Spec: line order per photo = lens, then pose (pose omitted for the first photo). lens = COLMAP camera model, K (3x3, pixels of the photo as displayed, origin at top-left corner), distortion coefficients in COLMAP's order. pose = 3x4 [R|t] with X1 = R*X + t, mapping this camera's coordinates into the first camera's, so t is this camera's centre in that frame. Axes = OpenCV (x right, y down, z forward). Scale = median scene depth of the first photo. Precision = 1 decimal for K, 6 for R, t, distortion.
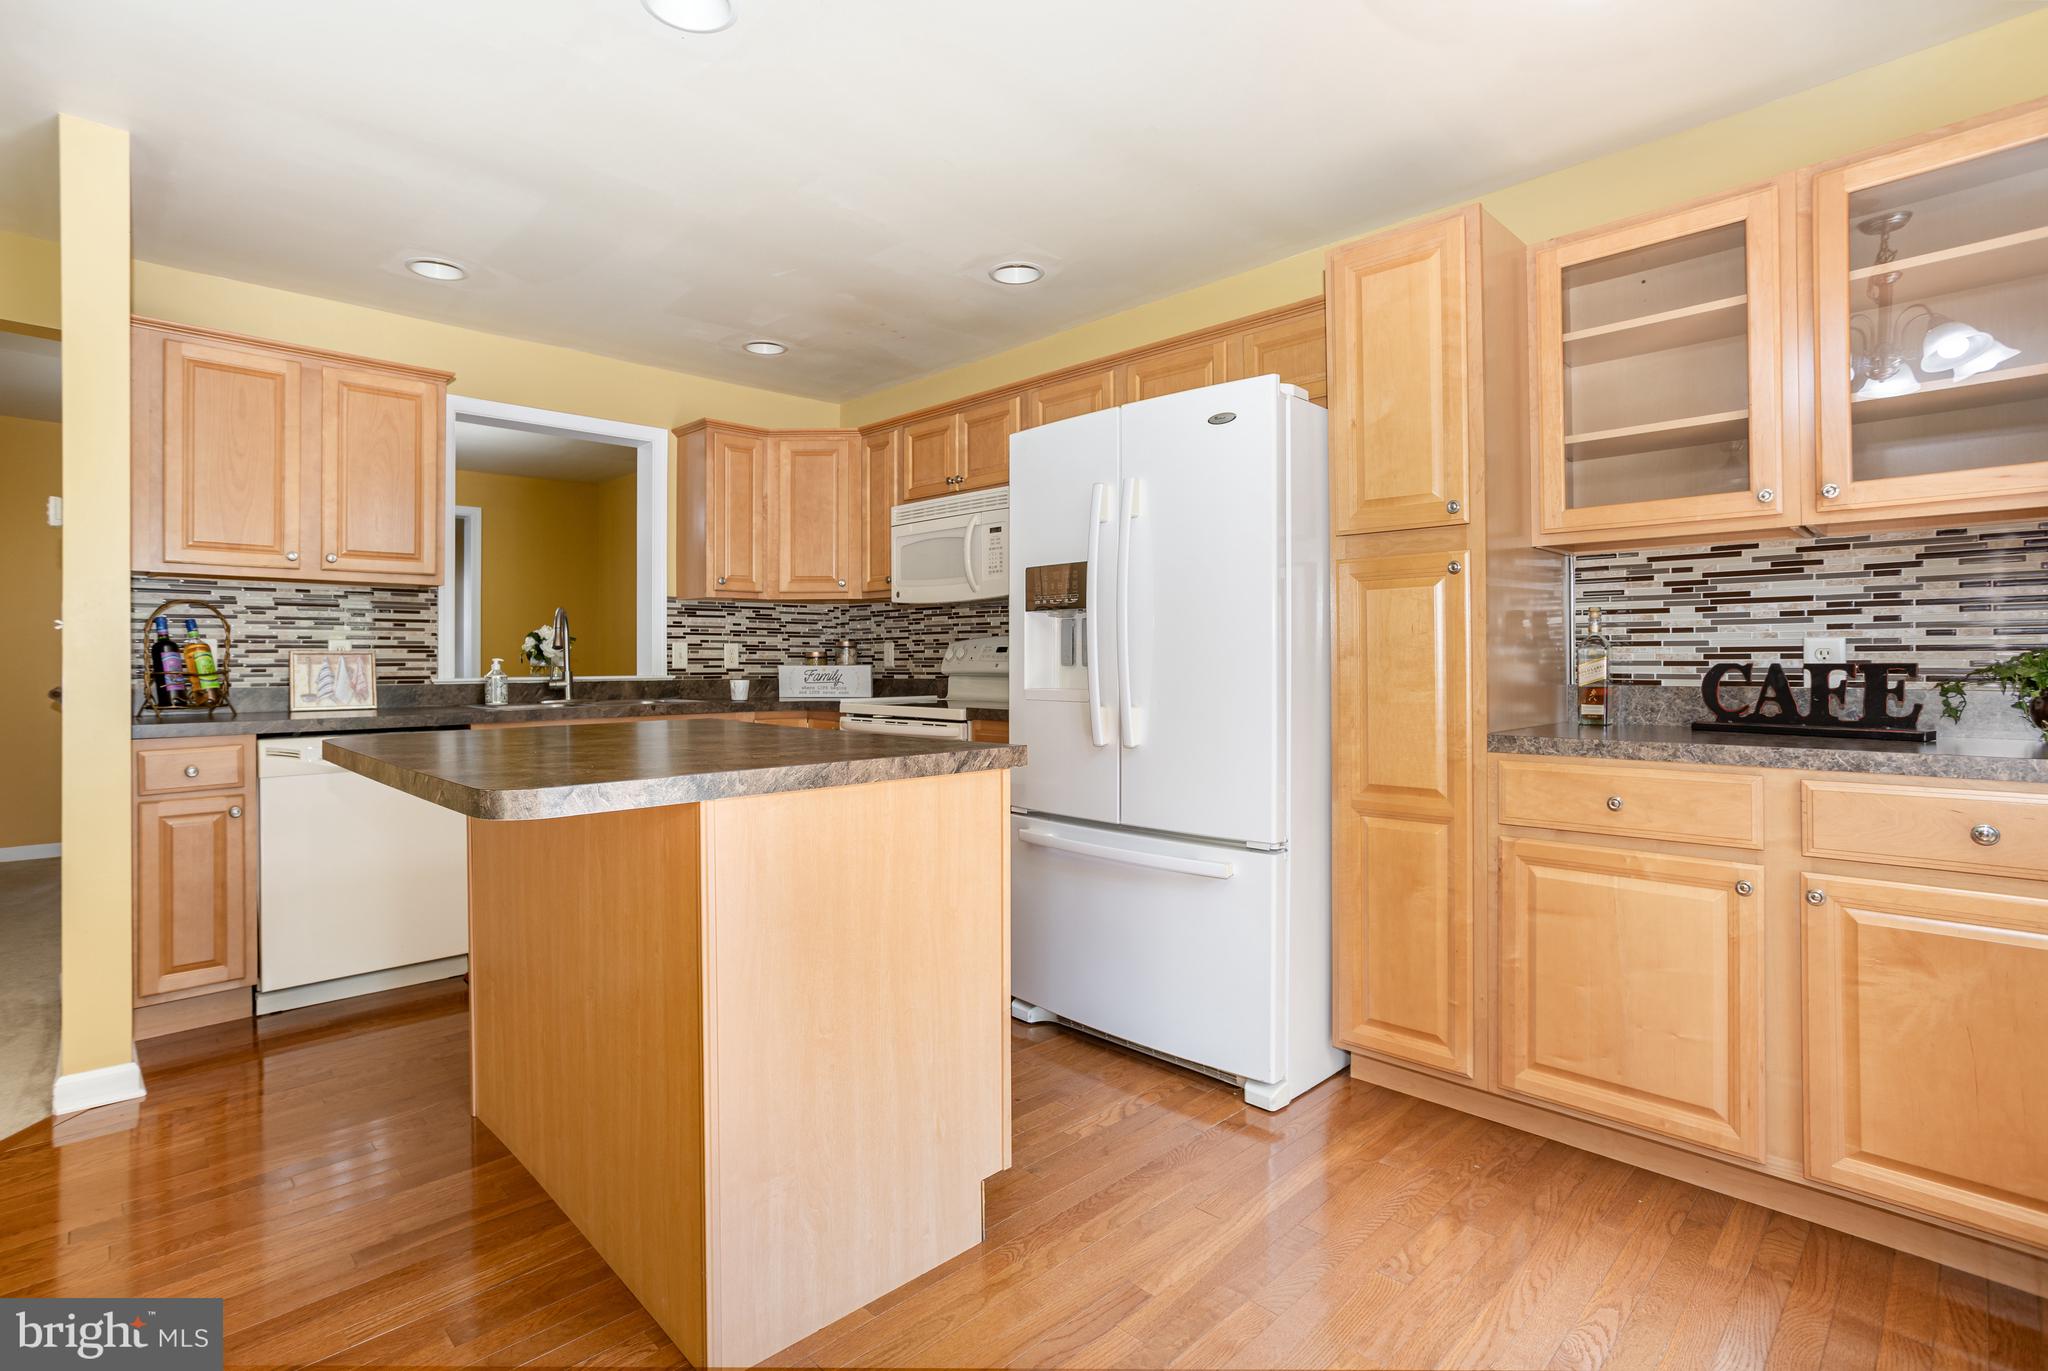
lens RADIAL K [[972.6, 0, 1013.2], [0, 972.6, 668.3], [0, 0, 1]] dist [-0.012407, 0.002819]
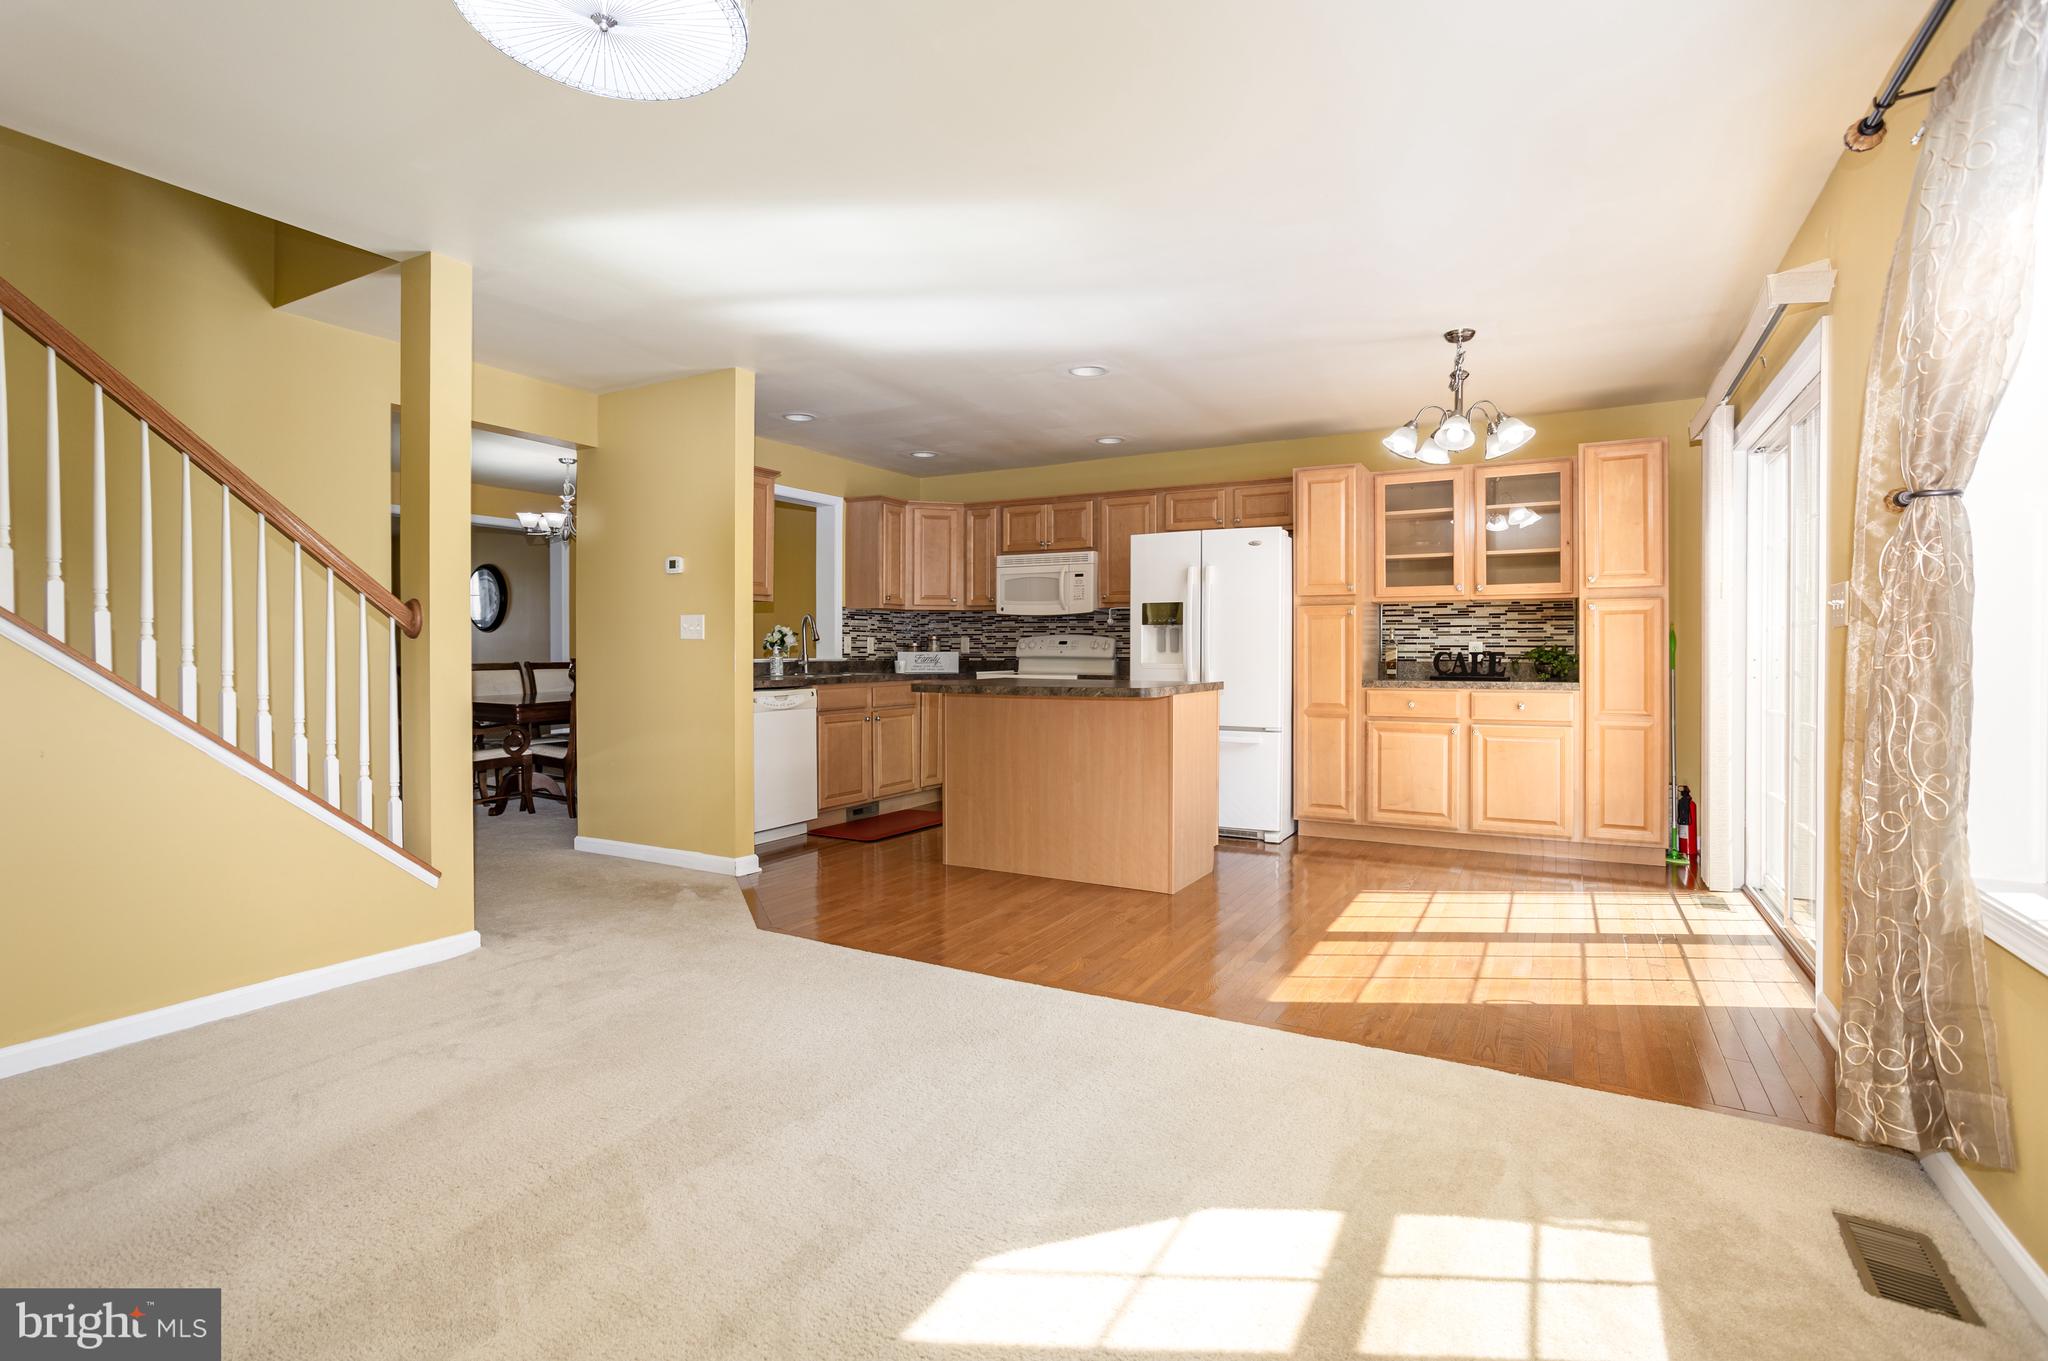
lens RADIAL K [[972.6, 0, 1028.5], [0, 972.6, 672.8], [0, 0, 1]] dist [-0.012407, 0.002819]
pose [[0.956724, -0.002159, 0.290989, -0.914993], [-0.002206, 0.999890, 0.014672, 0.013254], [-0.290988, -0.014679, 0.956614, -0.980171]]
